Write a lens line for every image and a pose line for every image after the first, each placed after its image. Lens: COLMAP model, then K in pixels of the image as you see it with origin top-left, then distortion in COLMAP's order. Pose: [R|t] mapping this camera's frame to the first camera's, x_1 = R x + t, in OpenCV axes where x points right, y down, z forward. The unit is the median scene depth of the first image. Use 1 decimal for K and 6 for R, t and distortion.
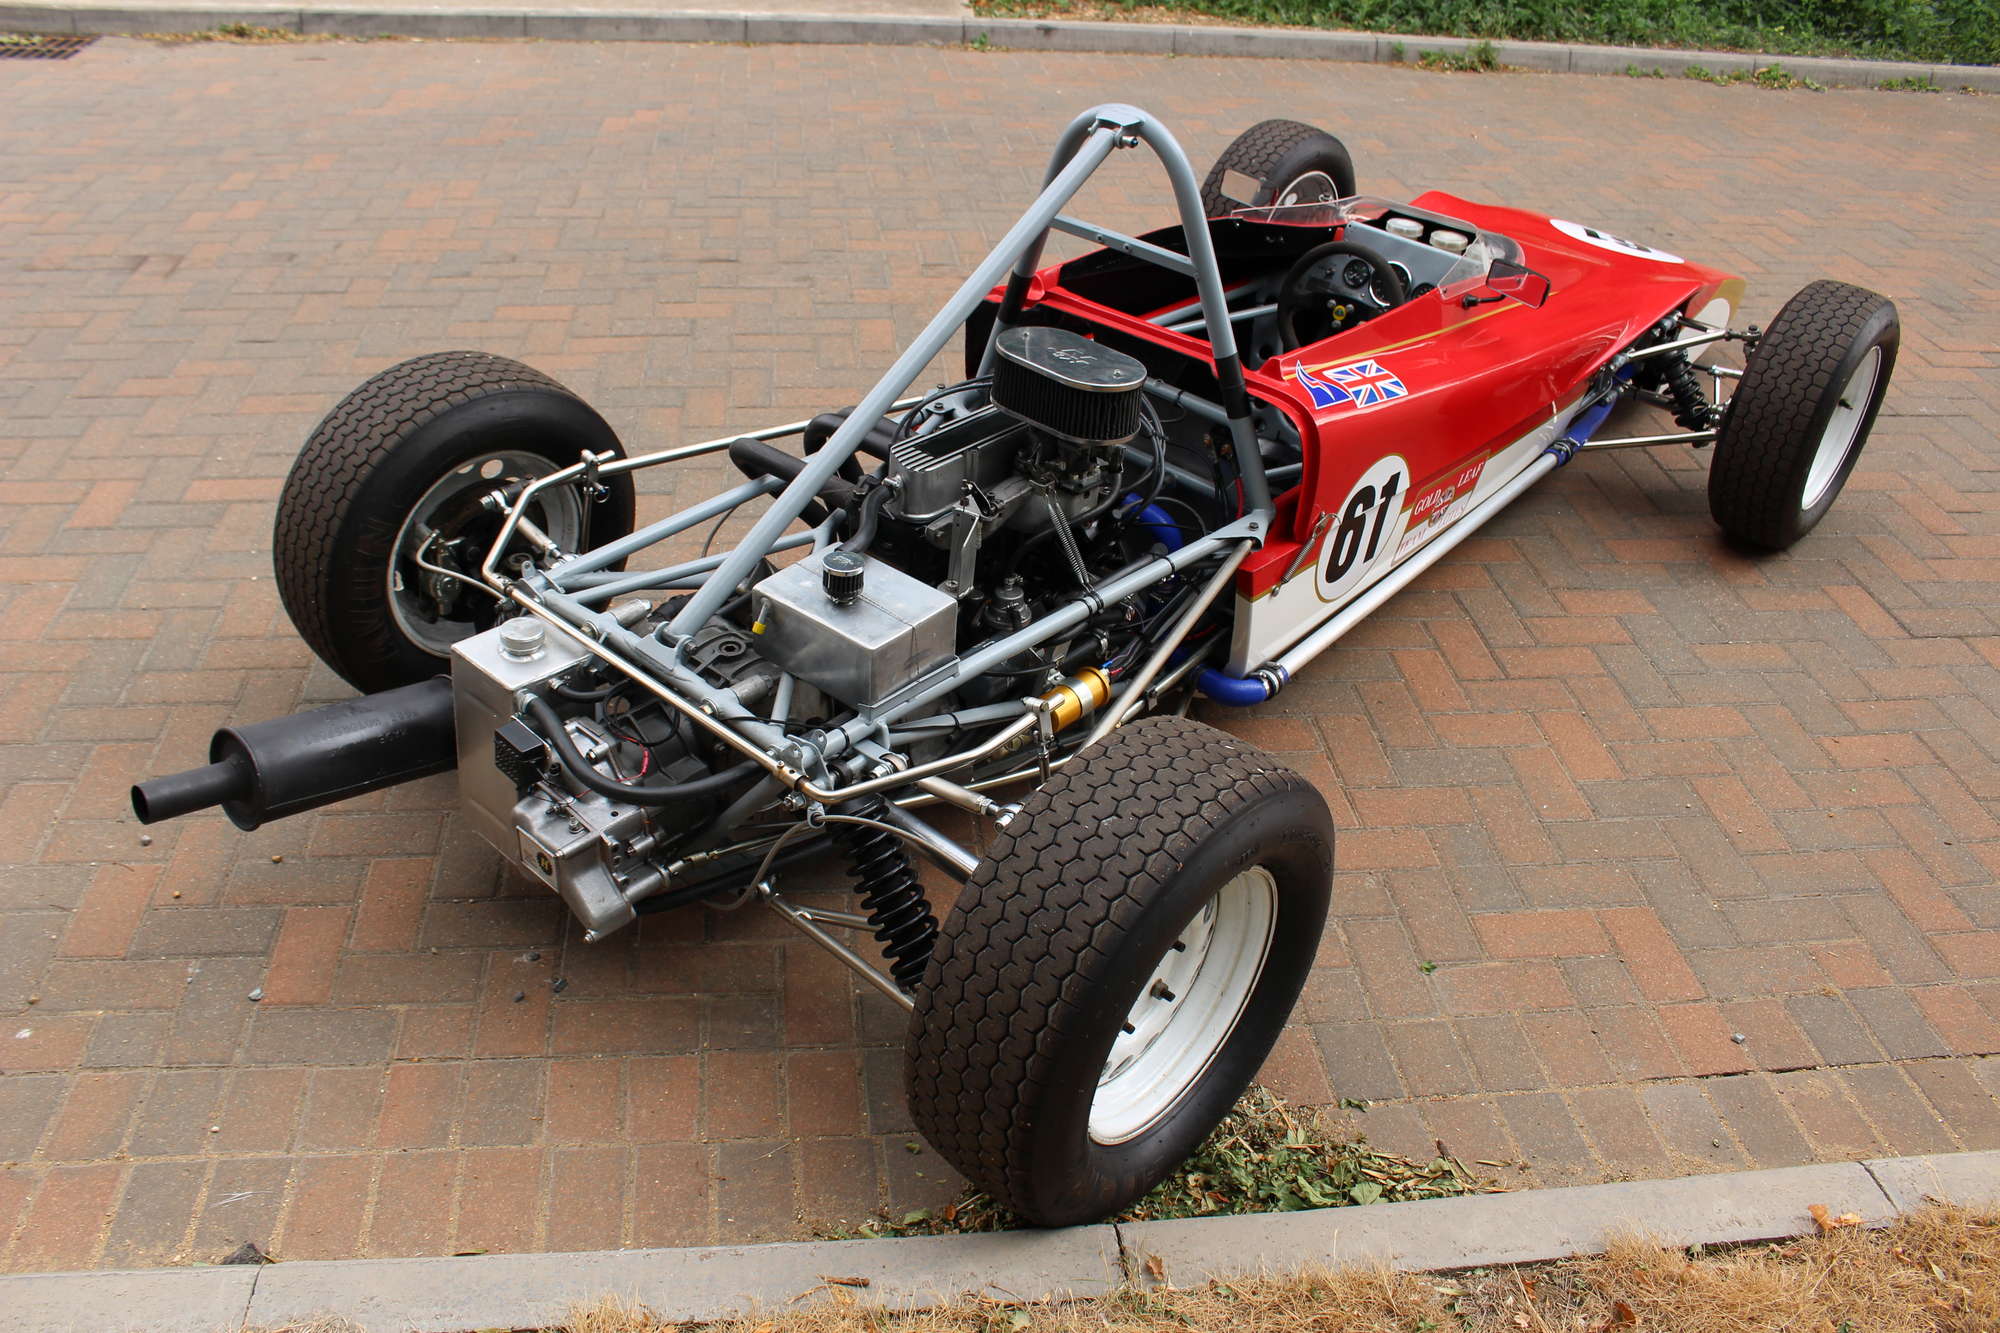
lens RADIAL K [[1665.4, 0, 951.8], [0, 1665.4, 668.8], [0, 0, 1]] dist [-0.154821, 0.129895]
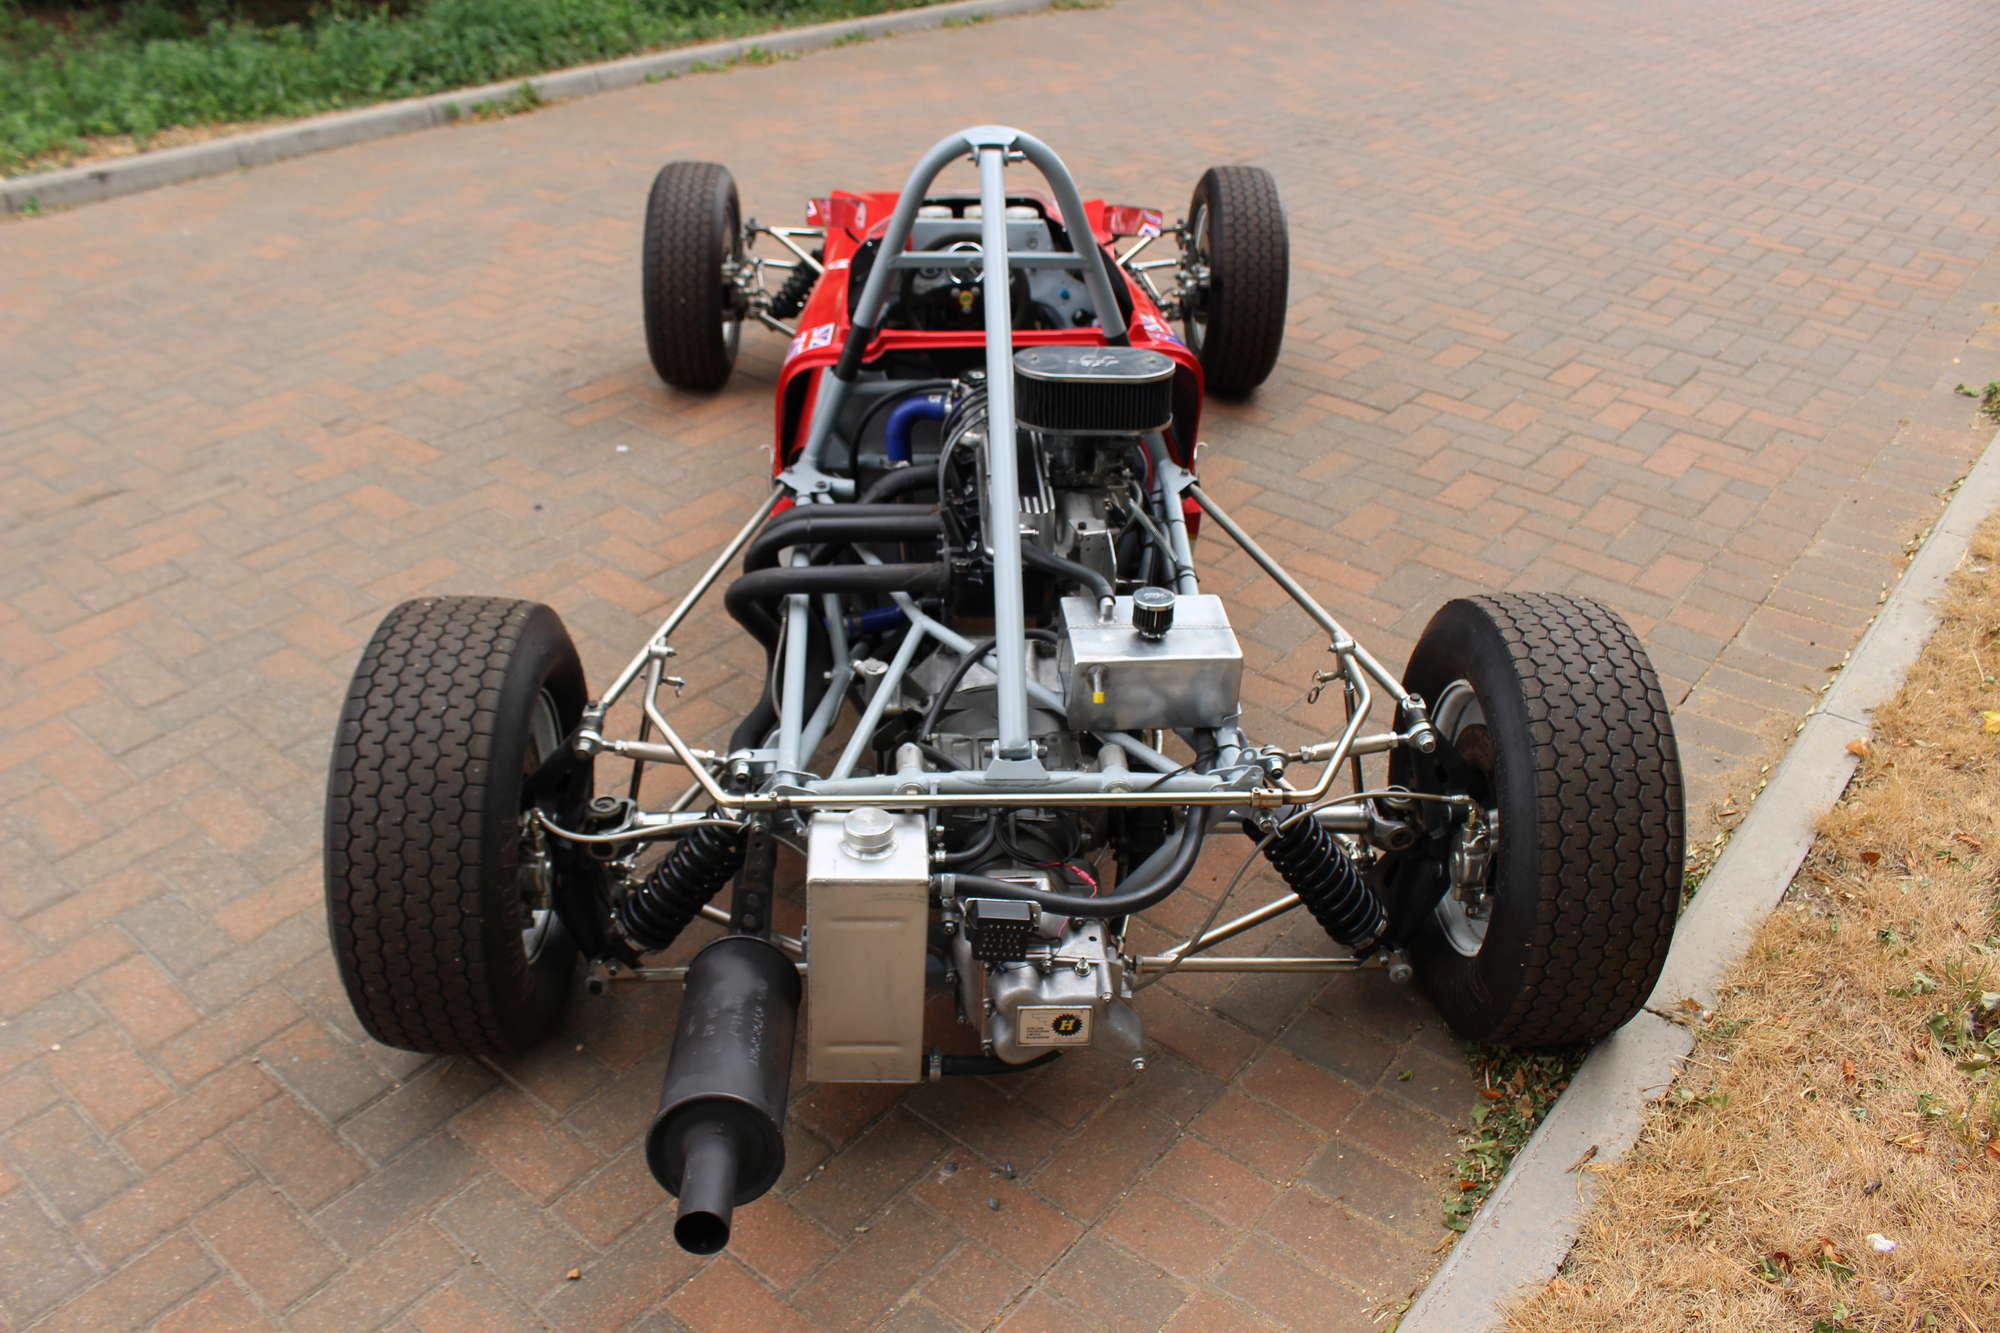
lens RADIAL K [[1665.4, 0, 1001.5], [0, 1665.4, 673.7], [0, 0, 1]] dist [-0.154821, 0.129895]
pose [[0.707146, -0.396814, 0.585221, -0.555861], [0.411474, 0.904036, 0.115788, -0.133496], [-0.575008, 0.158924, 0.802564, 0.202050]]
